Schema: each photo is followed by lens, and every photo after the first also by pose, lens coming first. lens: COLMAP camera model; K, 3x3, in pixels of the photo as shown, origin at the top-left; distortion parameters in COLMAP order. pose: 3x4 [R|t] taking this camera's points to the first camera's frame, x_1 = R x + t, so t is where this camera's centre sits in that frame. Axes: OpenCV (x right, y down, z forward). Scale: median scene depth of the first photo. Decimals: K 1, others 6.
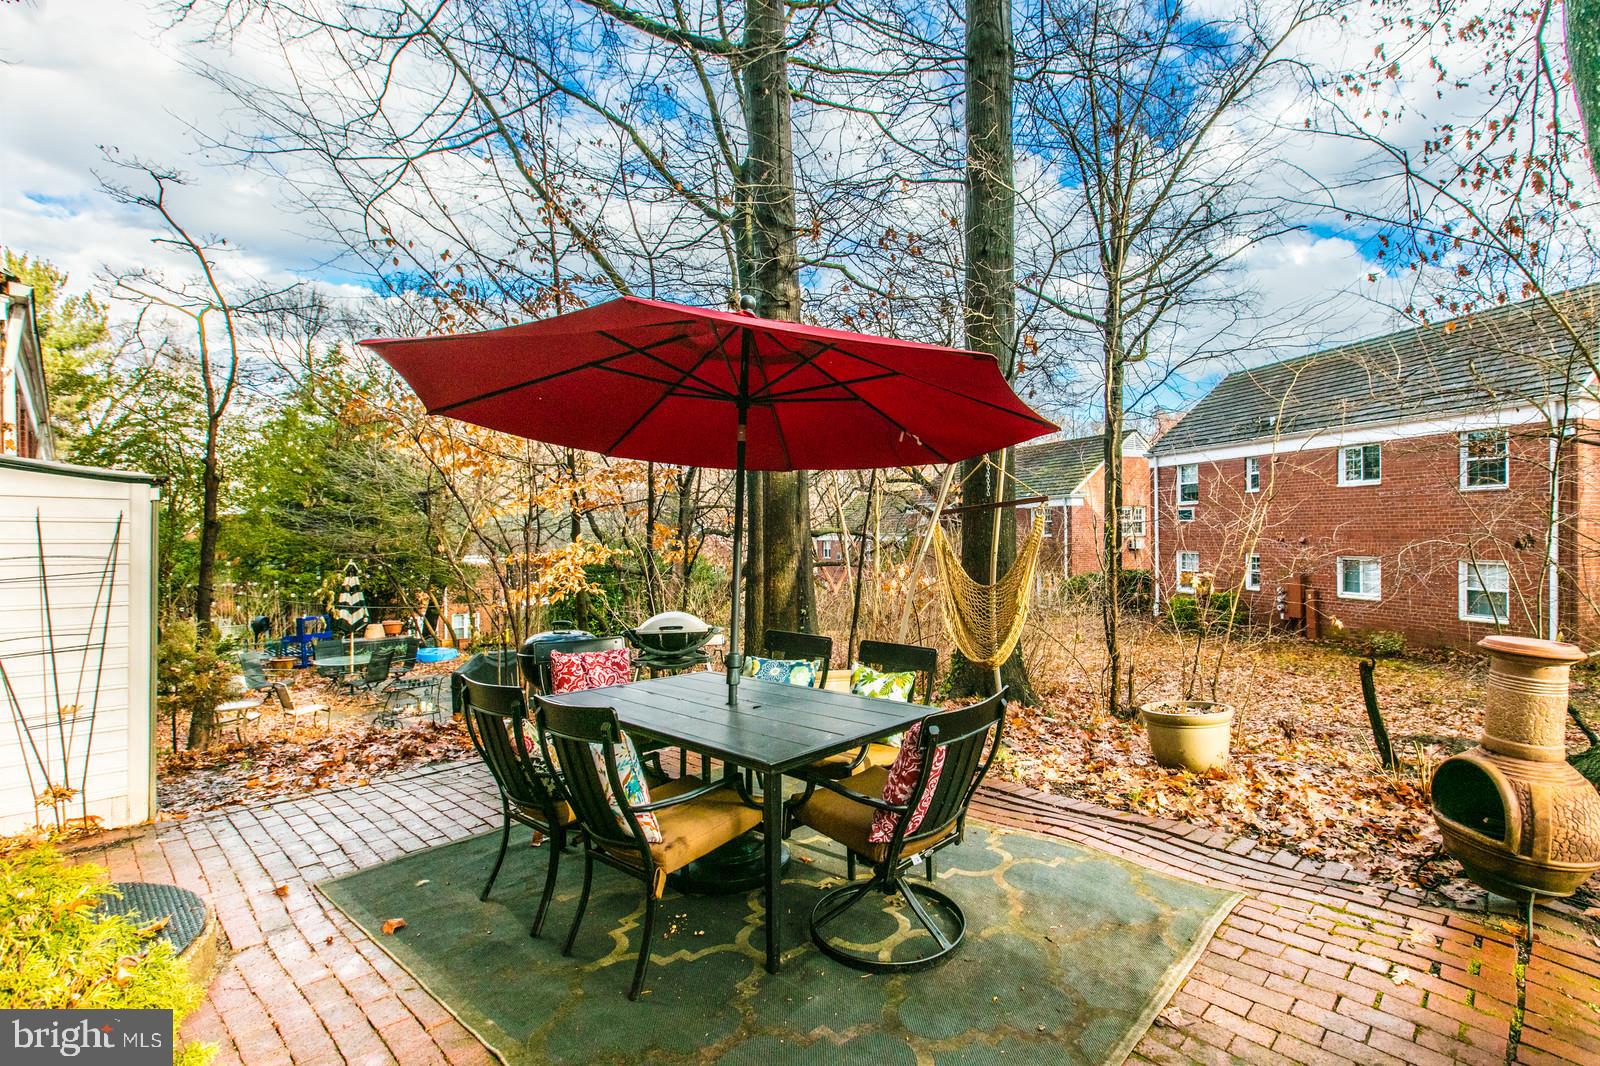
lens RADIAL K [[604.4, 0, 800.0], [0, 604.4, 533.0], [0, 0, 1]] dist [0.001885, -0.000043]
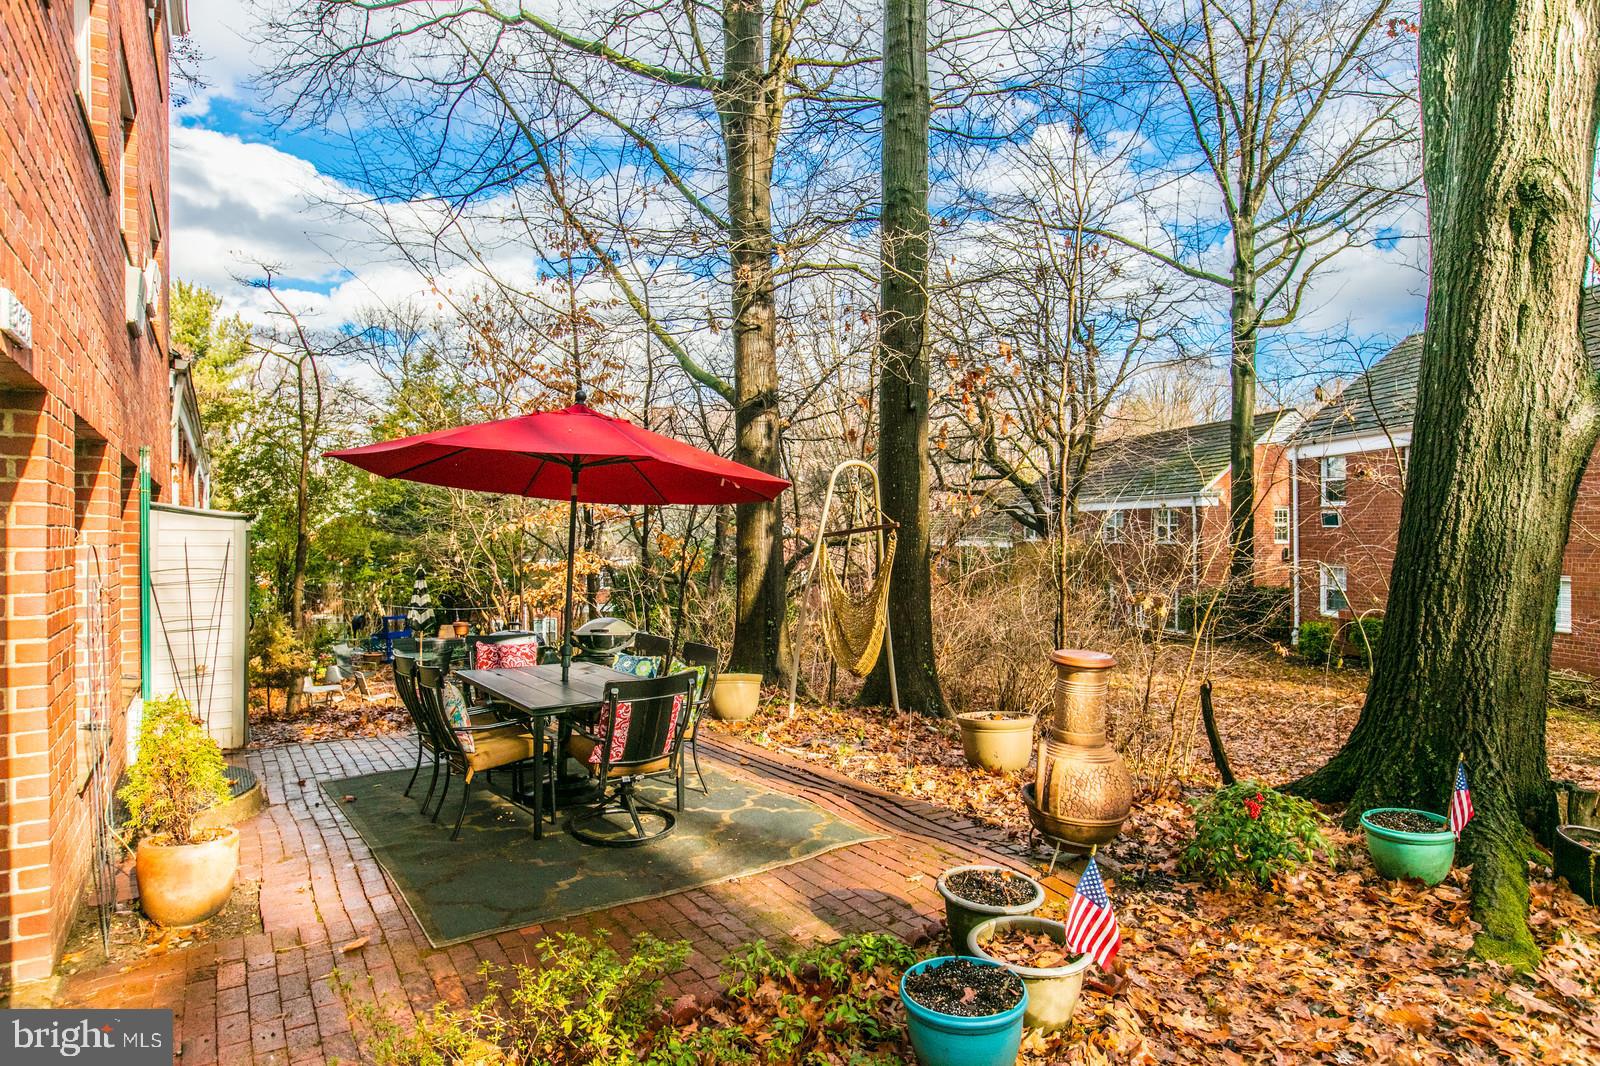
lens RADIAL K [[759.1, 0, 795.1], [0, 759.1, 525.5], [0, 0, 1]] dist [-0.001186, 0.001172]
pose [[0.972134, -0.000156, -0.234426, 0.294131], [-0.000820, 0.999991, -0.004065, -0.026798], [0.234425, 0.004144, 0.972125, -0.215714]]
